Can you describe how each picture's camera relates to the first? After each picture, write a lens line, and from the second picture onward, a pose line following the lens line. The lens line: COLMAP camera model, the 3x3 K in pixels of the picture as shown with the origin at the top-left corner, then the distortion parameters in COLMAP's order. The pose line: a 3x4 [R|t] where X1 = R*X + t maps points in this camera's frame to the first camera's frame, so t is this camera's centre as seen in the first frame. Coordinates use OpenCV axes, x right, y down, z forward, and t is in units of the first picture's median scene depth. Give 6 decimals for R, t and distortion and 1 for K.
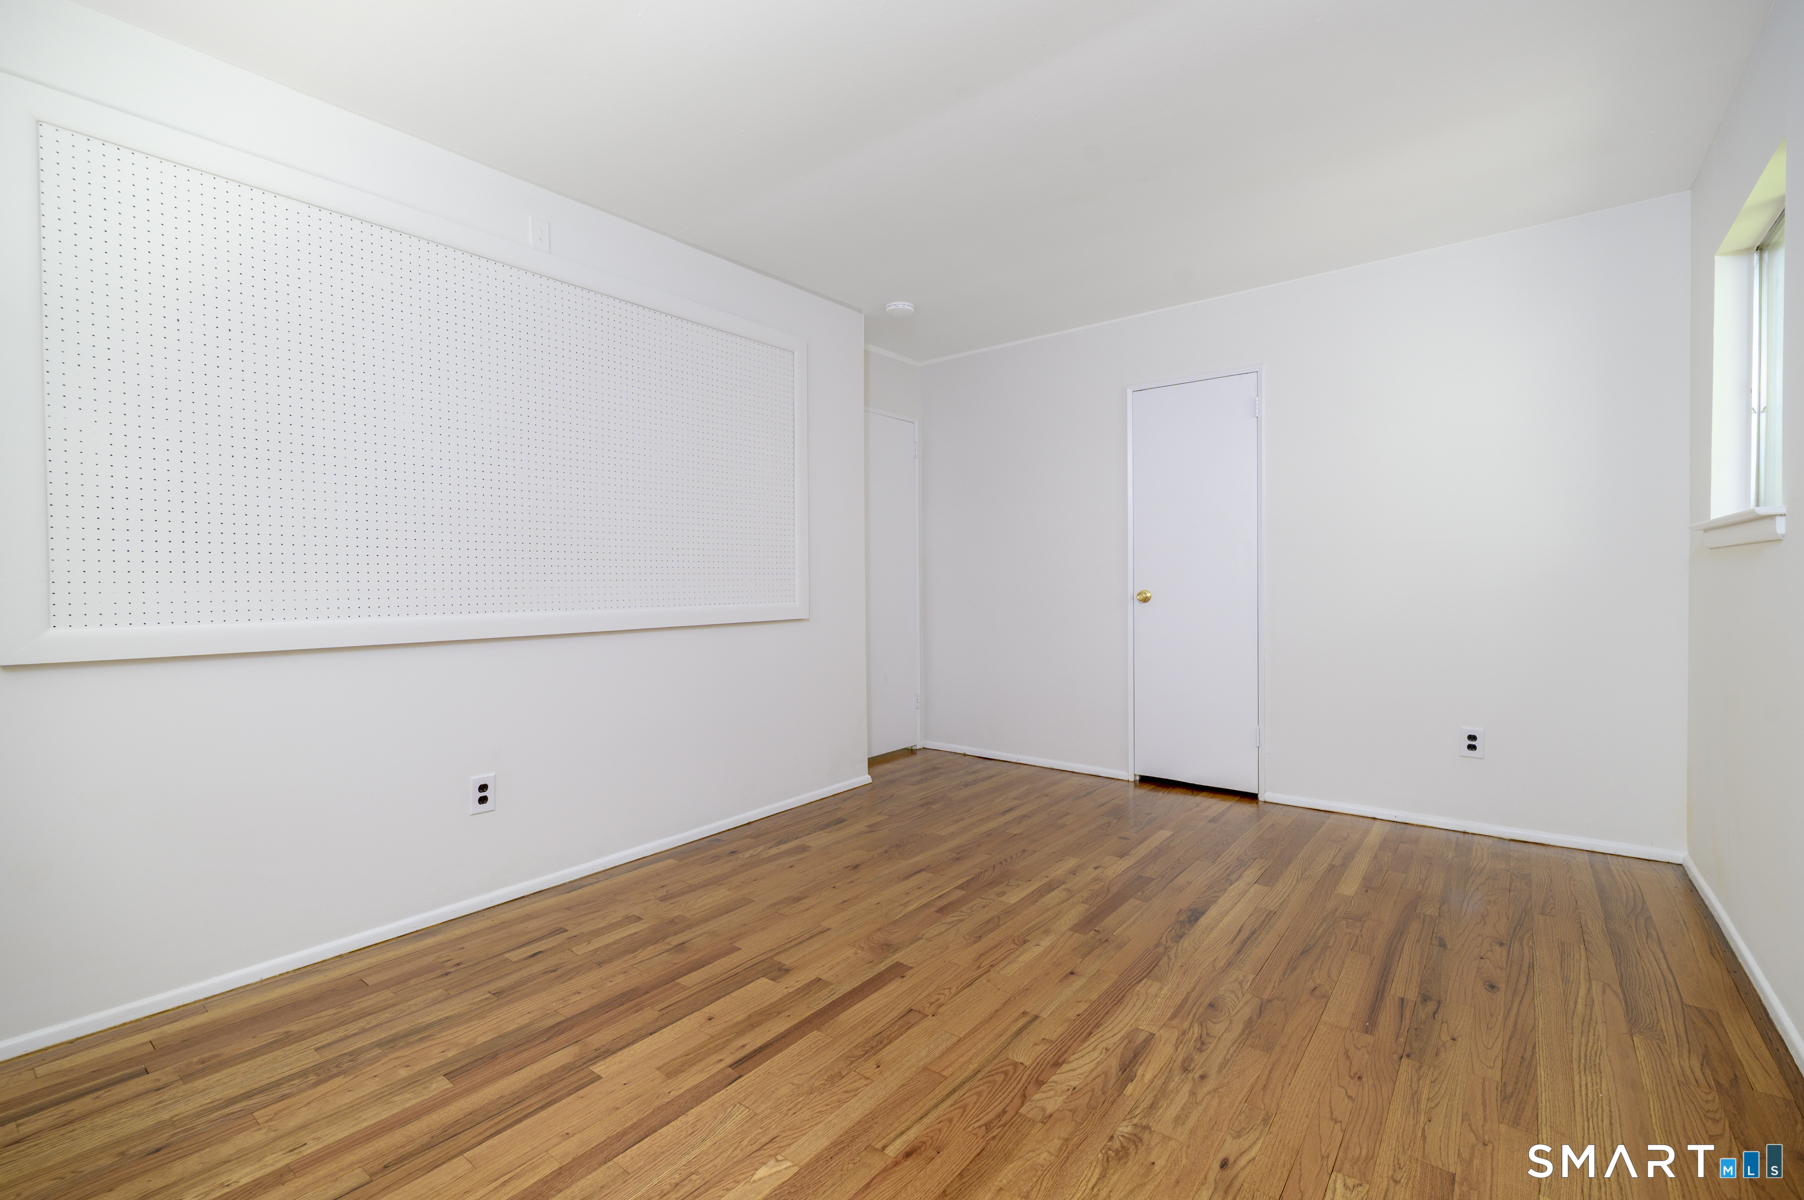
lens RADIAL K [[790.5, 0, 899.0], [0, 790.5, 594.2], [0, 0, 1]] dist [-0.001731, -0.000537]
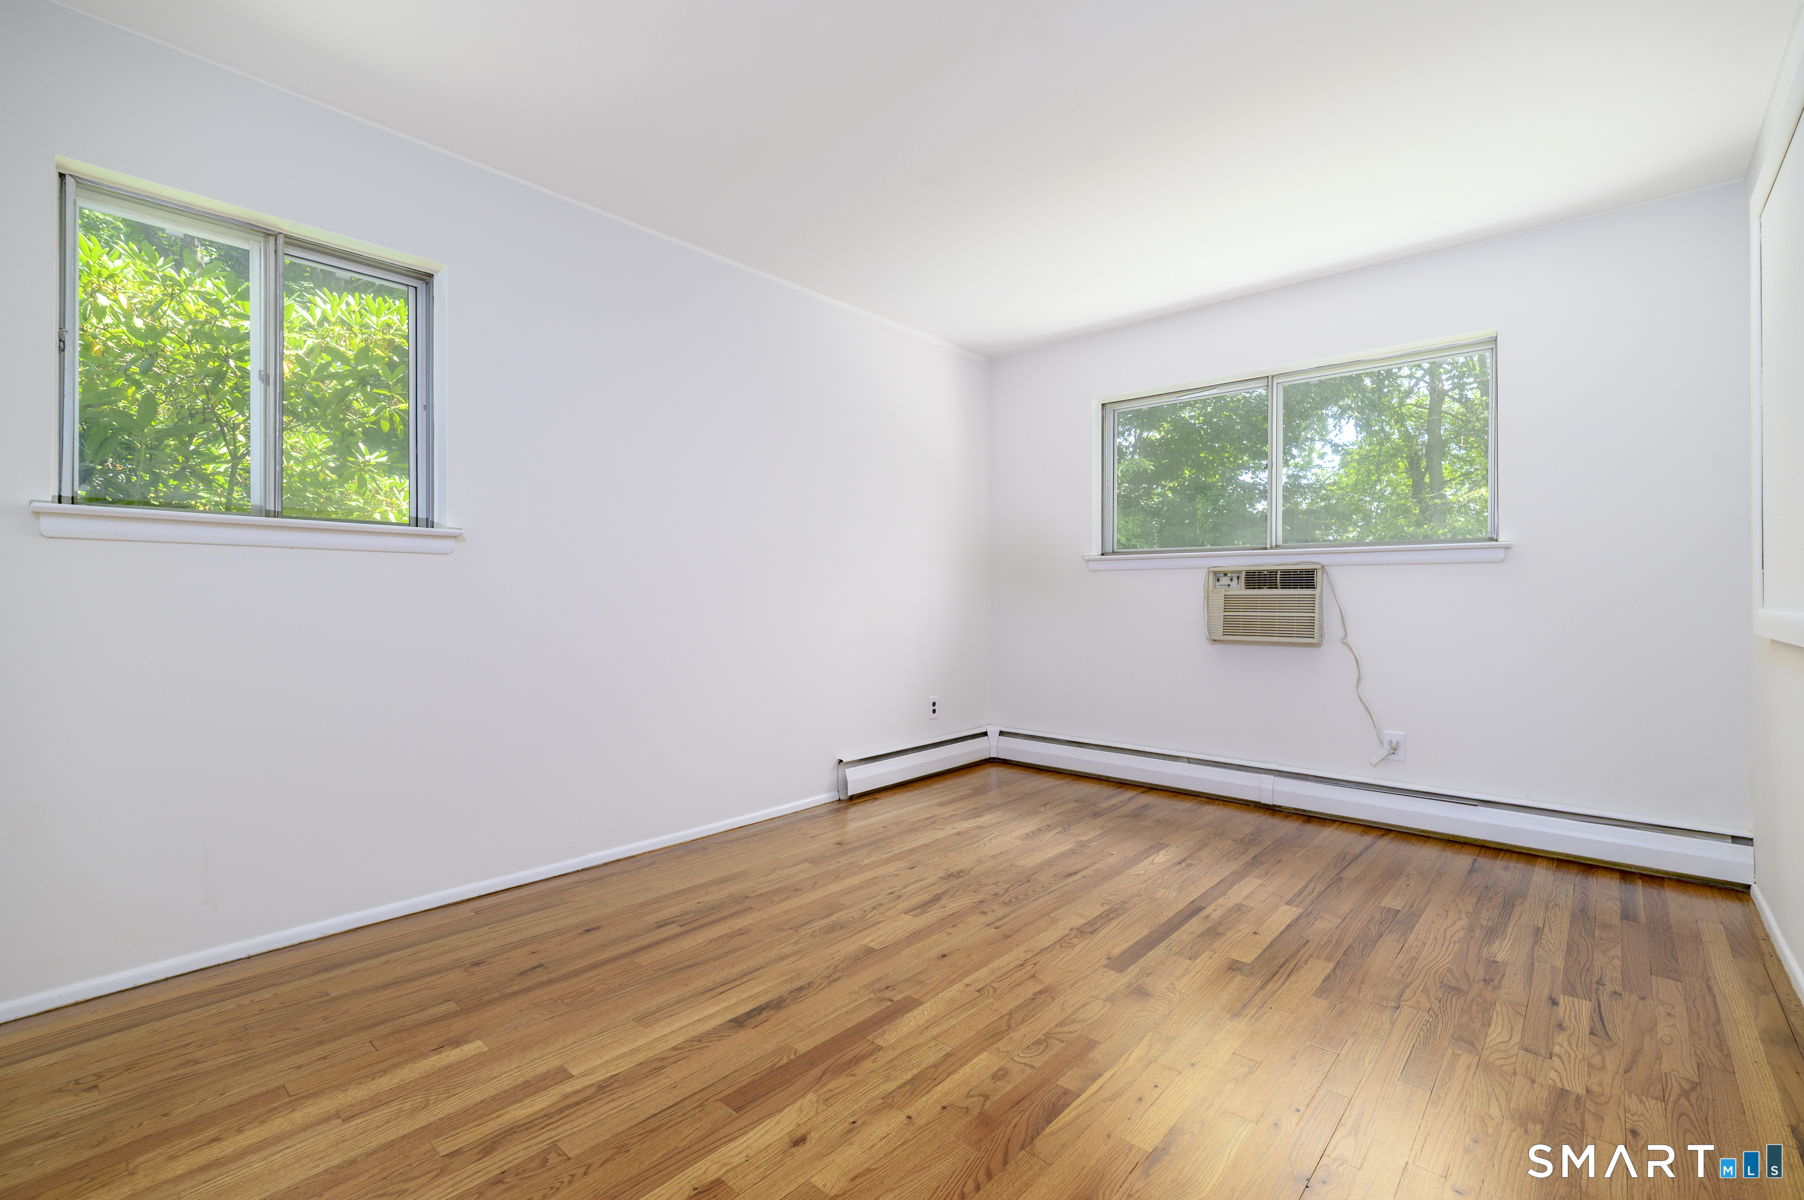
lens RADIAL K [[790.5, 0, 899.0], [0, 790.5, 594.2], [0, 0, 1]] dist [-0.001731, -0.000537]
pose [[-0.998010, 0.010016, 0.062248, 0.217656], [0.010593, 0.999904, 0.008942, -0.004109], [-0.062153, 0.009584, -0.998021, 2.123192]]
